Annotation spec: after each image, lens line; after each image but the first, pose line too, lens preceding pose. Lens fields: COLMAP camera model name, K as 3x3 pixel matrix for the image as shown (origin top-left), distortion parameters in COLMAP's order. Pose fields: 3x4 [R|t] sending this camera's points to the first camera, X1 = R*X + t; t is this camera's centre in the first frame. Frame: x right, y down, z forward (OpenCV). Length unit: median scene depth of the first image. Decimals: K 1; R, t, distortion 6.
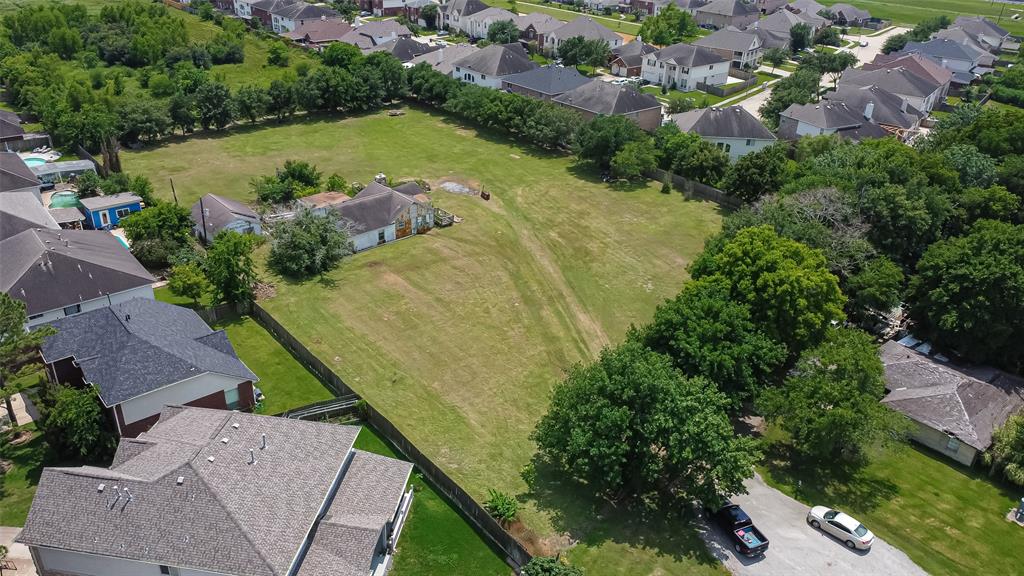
lens RADIAL K [[765.2, 0, 503.2], [0, 765.2, 285.9], [0, 0, 1]] dist [0.002618, 0.002509]
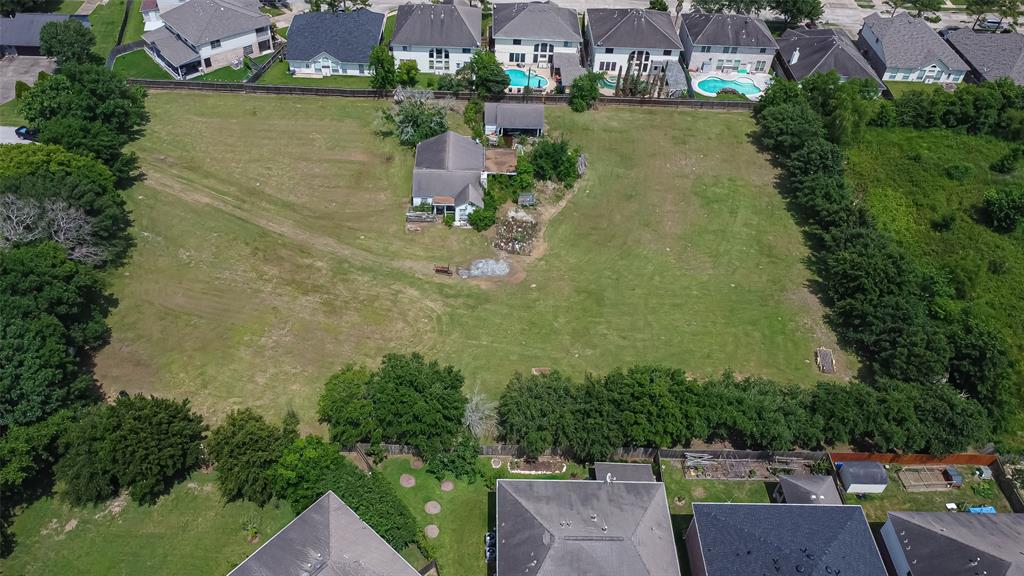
lens RADIAL K [[765.2, 0, 503.7], [0, 765.2, 285.9], [0, 0, 1]] dist [0.002618, 0.002509]
pose [[-0.637858, 0.485064, -0.598206, 0.476048], [-0.411929, 0.441416, 0.797162, -0.861112], [0.650732, 0.754894, -0.081749, 1.176668]]
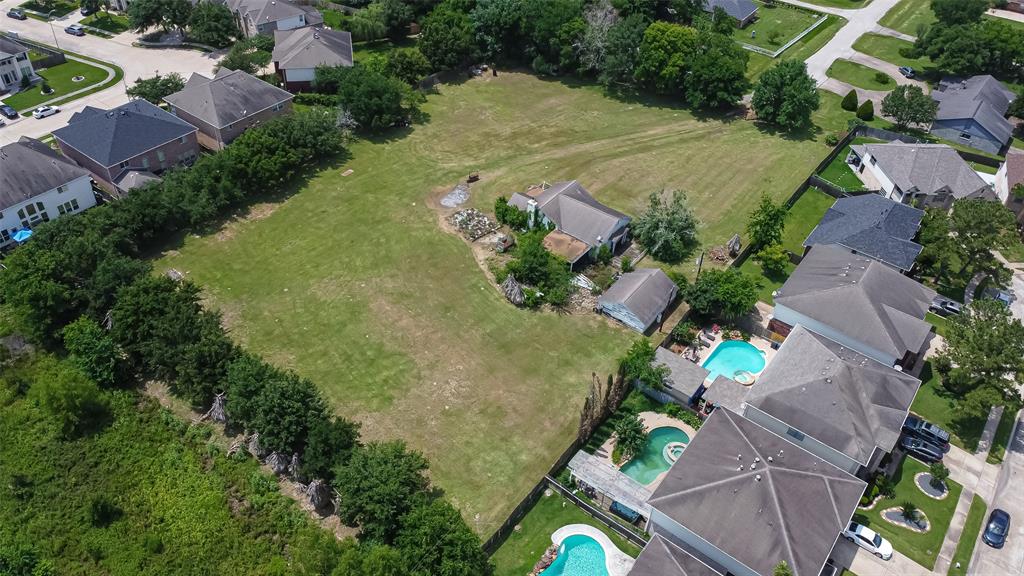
lens RADIAL K [[765.2, 0, 498.2], [0, 765.2, 279.6], [0, 0, 1]] dist [0.002618, 0.002509]
pose [[-0.207271, -0.661000, 0.721192, -0.941037], [0.405351, 0.612912, 0.678255, -0.779919], [-0.890354, 0.432918, 0.140898, 0.916831]]
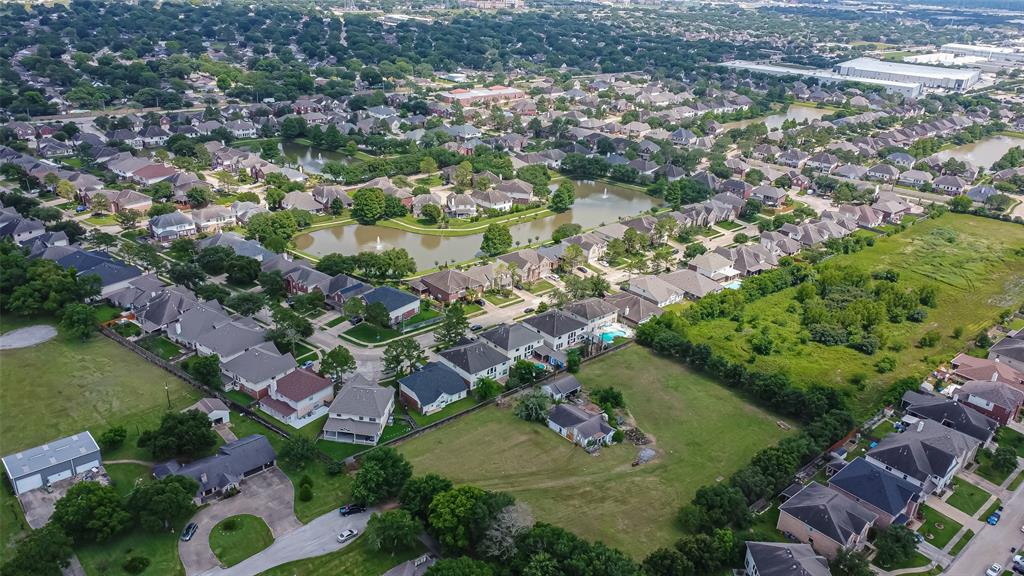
lens RADIAL K [[765.2, 0, 502.3], [0, 765.2, 285.3], [0, 0, 1]] dist [0.002618, 0.002509]
pose [[0.017036, 0.365523, -0.930646, 1.426104], [-0.500722, 0.808772, 0.308489, -0.830725], [0.865440, 0.460740, 0.196804, 0.260159]]
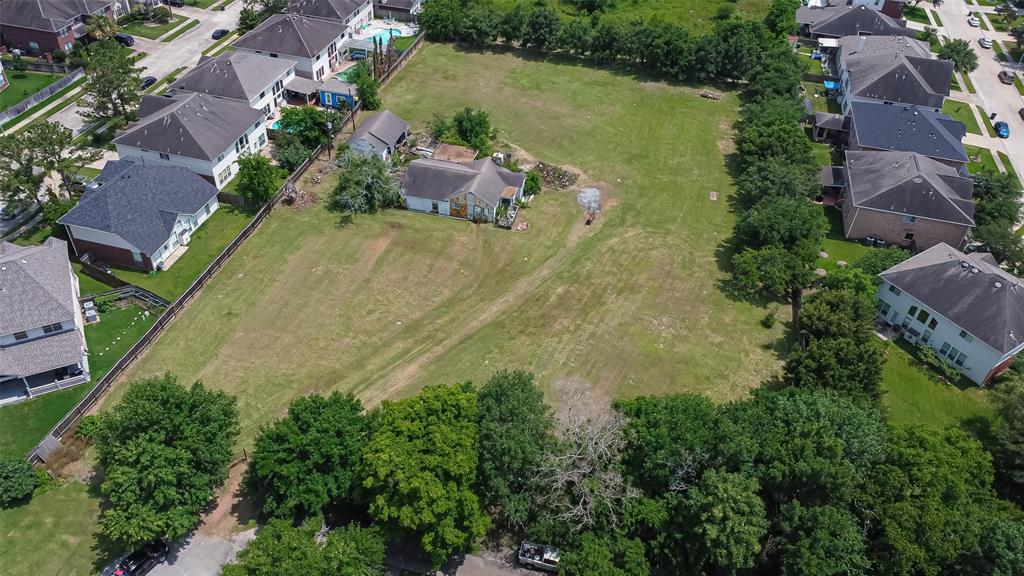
lens RADIAL K [[765.2, 0, 499.4], [0, 765.2, 284.7], [0, 0, 1]] dist [0.002618, 0.002509]
pose [[0.569343, 0.518506, -0.637966, 0.573626], [-0.400126, 0.852675, 0.335925, -0.332818], [0.718156, 0.064010, 0.692932, 0.290793]]
